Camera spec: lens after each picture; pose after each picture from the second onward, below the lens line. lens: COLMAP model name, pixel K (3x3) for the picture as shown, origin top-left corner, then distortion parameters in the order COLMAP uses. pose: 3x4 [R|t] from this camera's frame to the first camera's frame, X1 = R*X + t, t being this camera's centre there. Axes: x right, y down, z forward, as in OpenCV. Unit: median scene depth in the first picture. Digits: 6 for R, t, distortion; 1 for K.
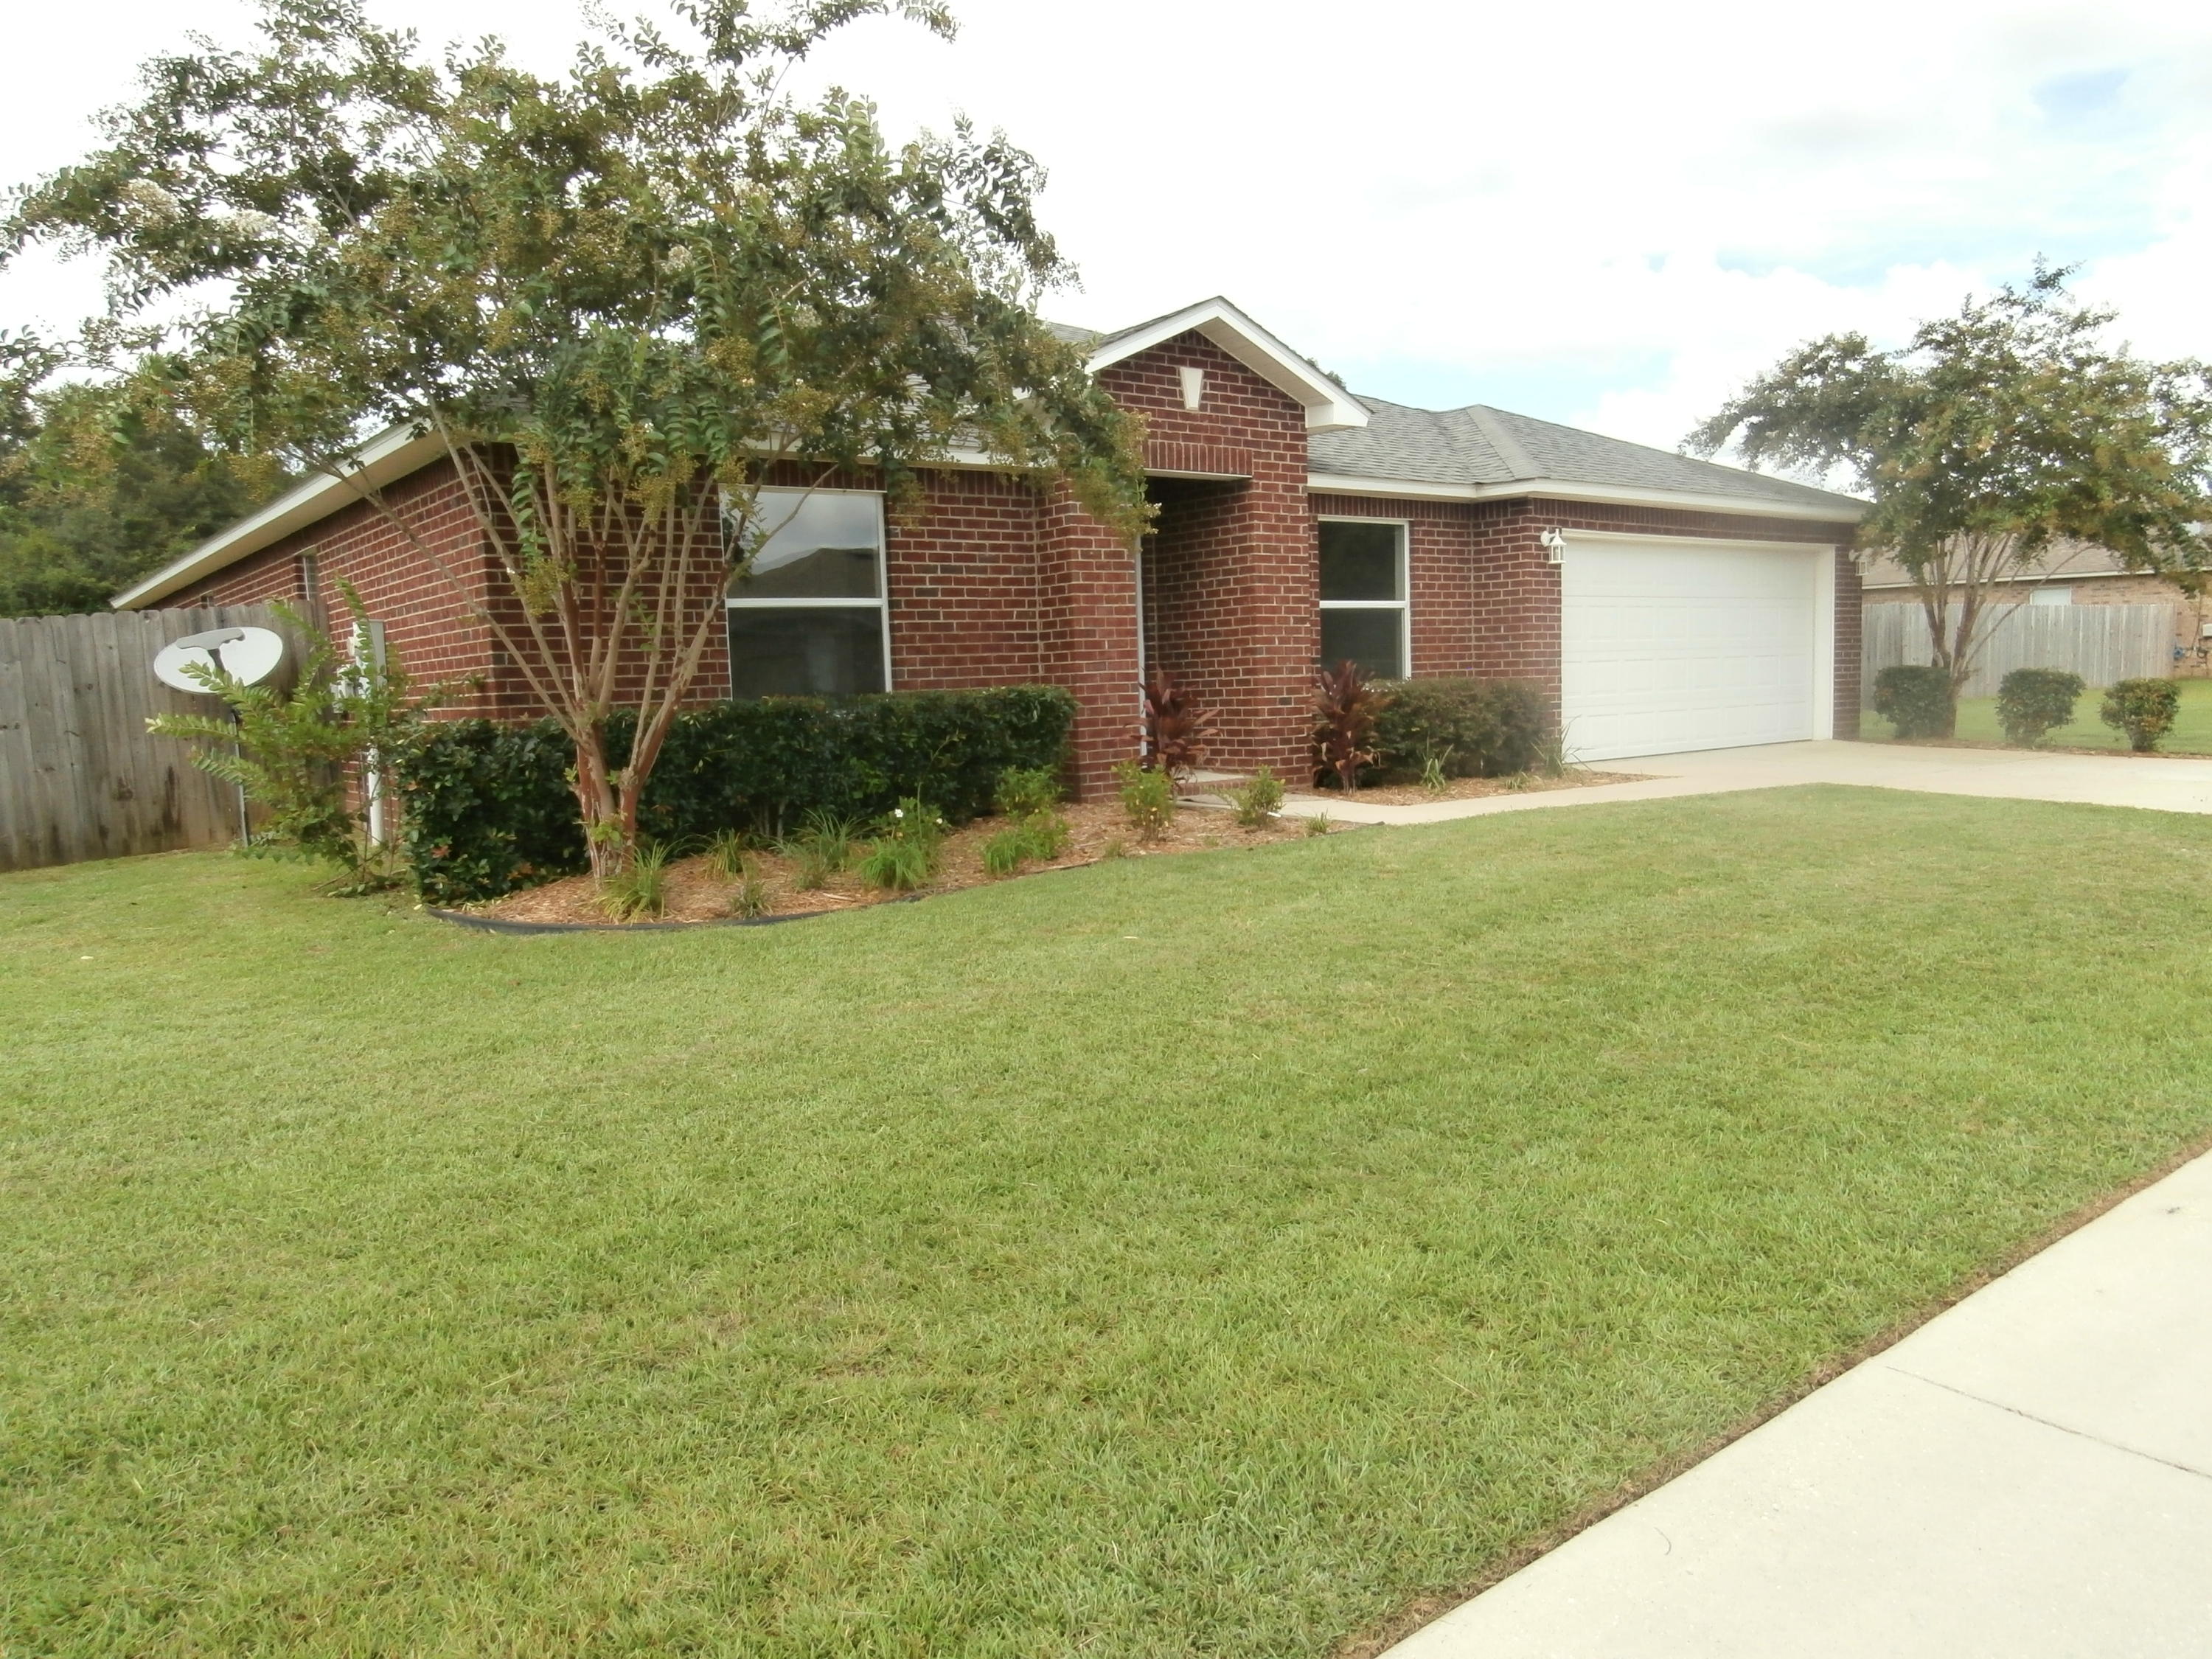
lens RADIAL K [[1538.4, 0, 1104.2], [0, 1538.4, 828.4], [0, 0, 1]] dist [-0.006952, -0.000882]
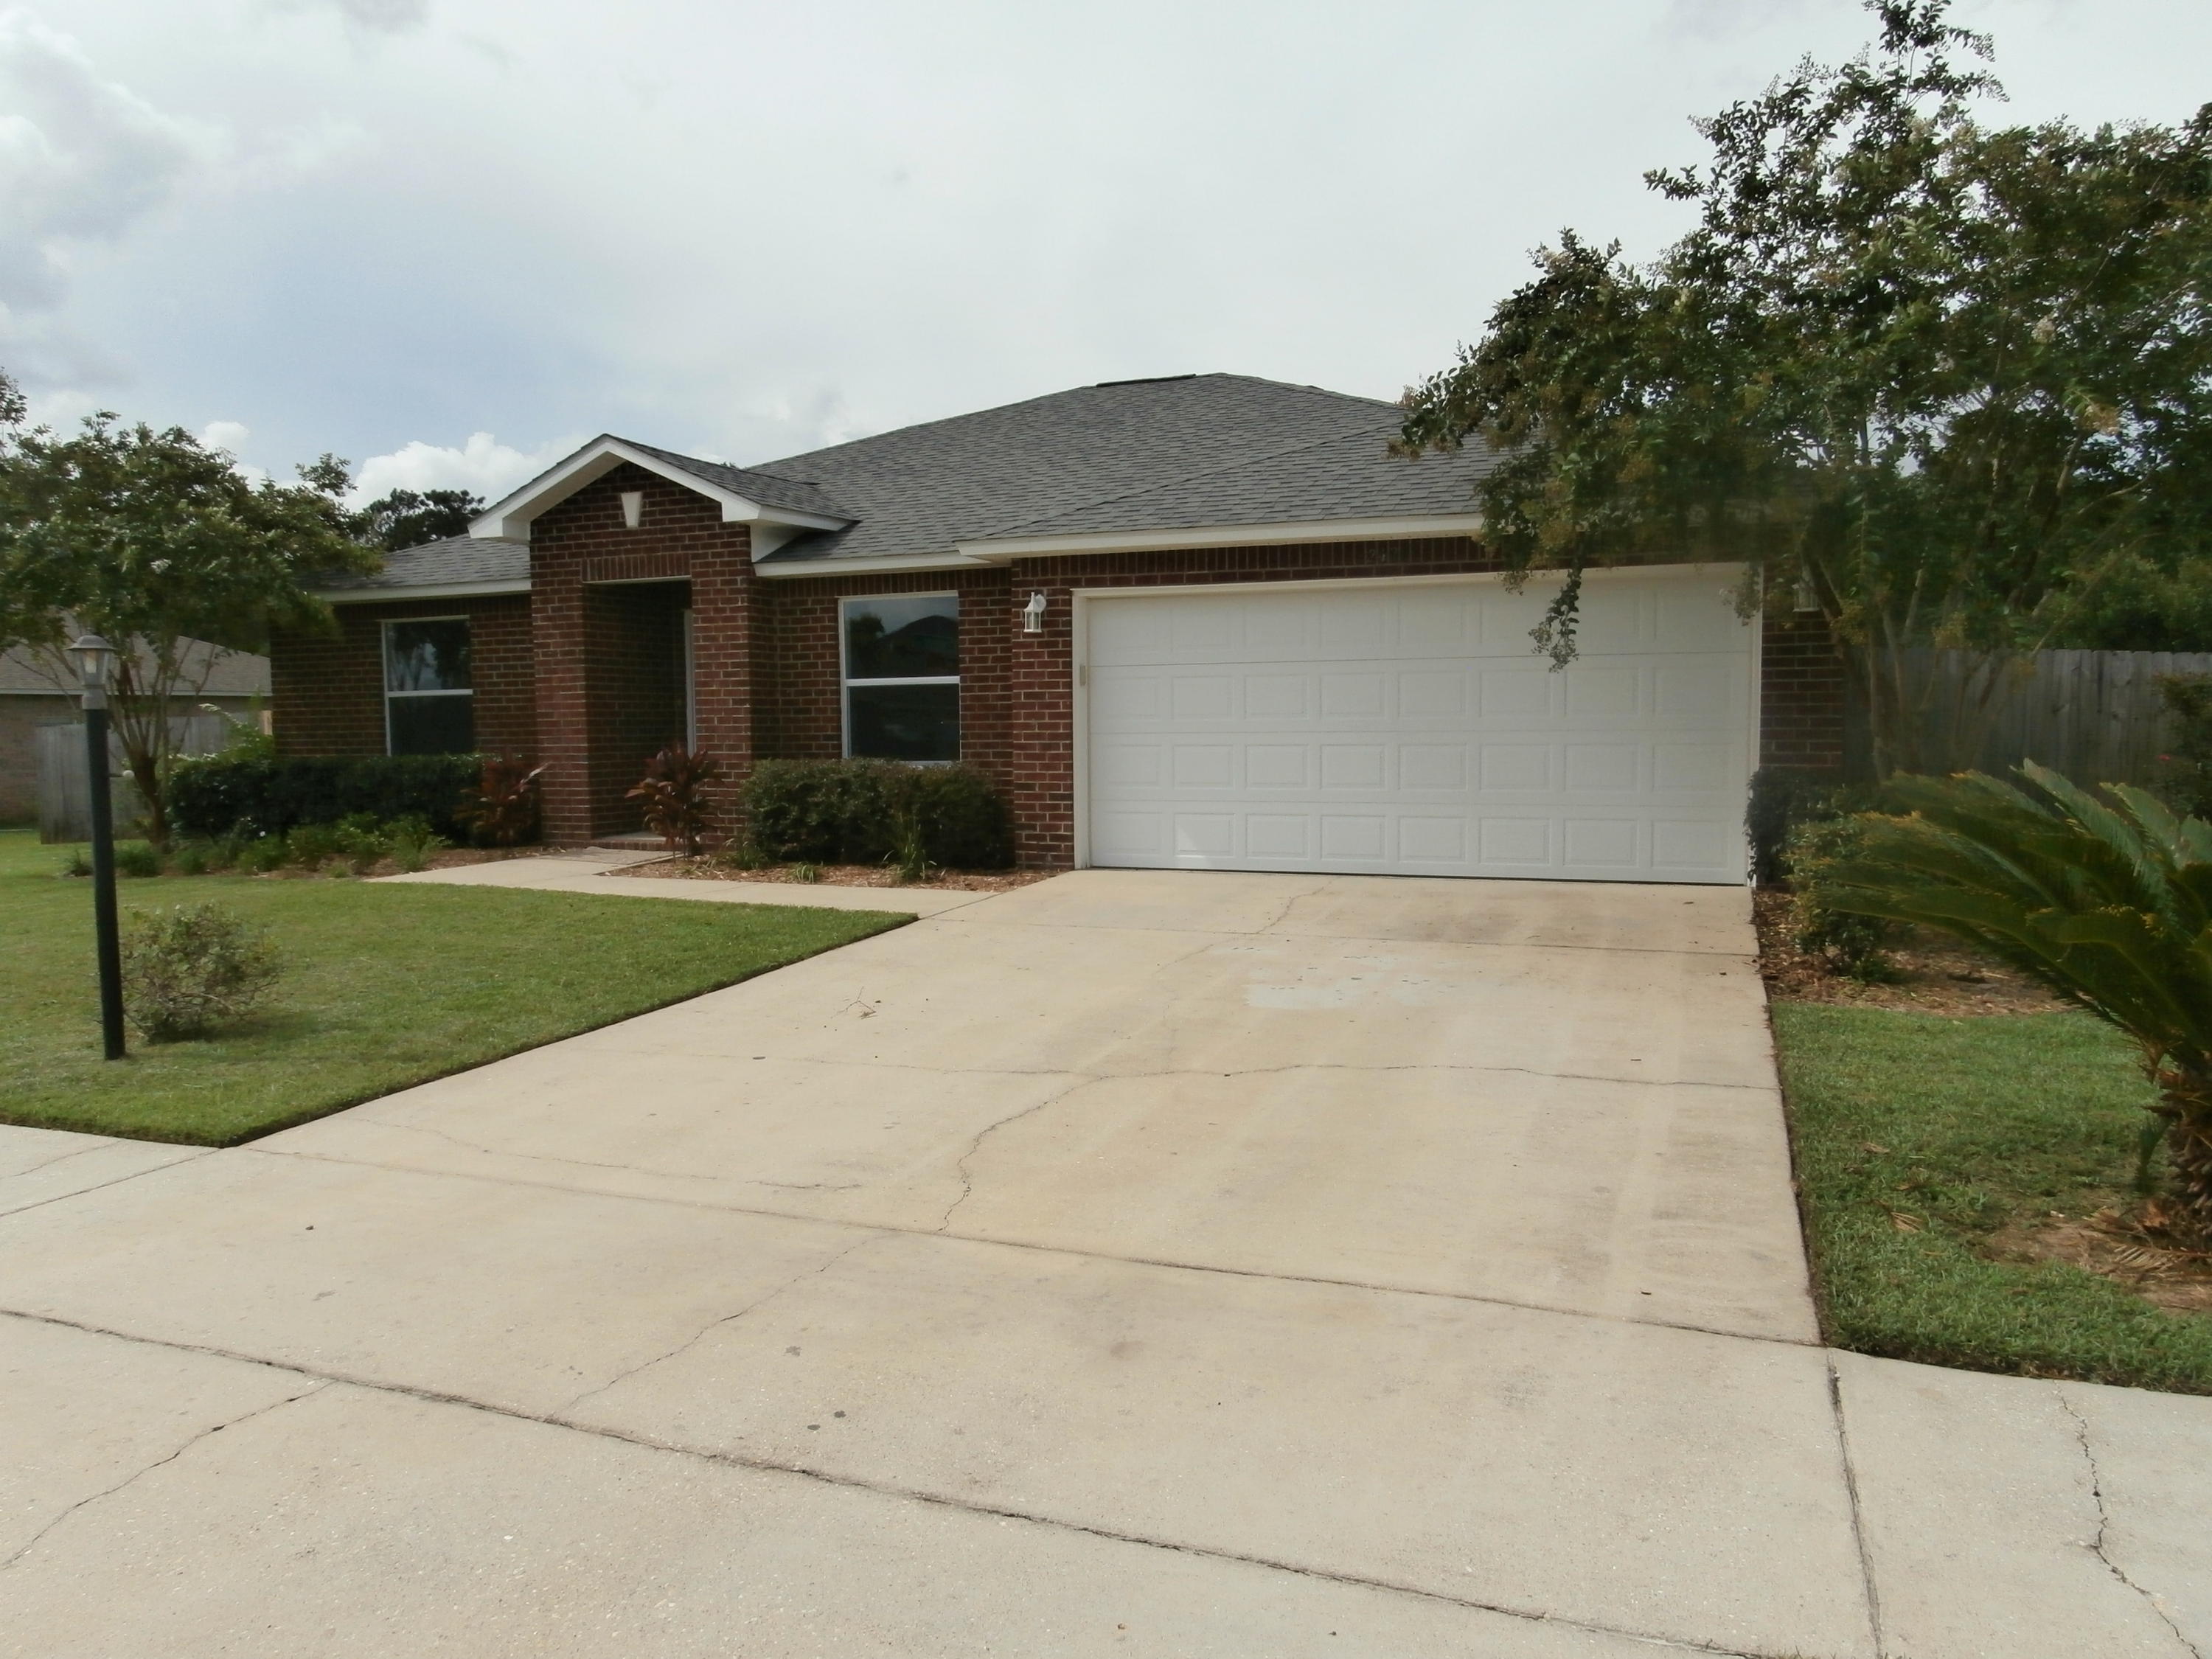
lens RADIAL K [[1538.4, 0, 1100.7], [0, 1538.4, 832.0], [0, 0, 1]] dist [-0.006952, -0.000882]
pose [[0.497947, 0.090414, -0.862482, 1.275424], [-0.087311, 0.994724, 0.053868, -0.132526], [0.862801, 0.048481, 0.503213, 0.720847]]
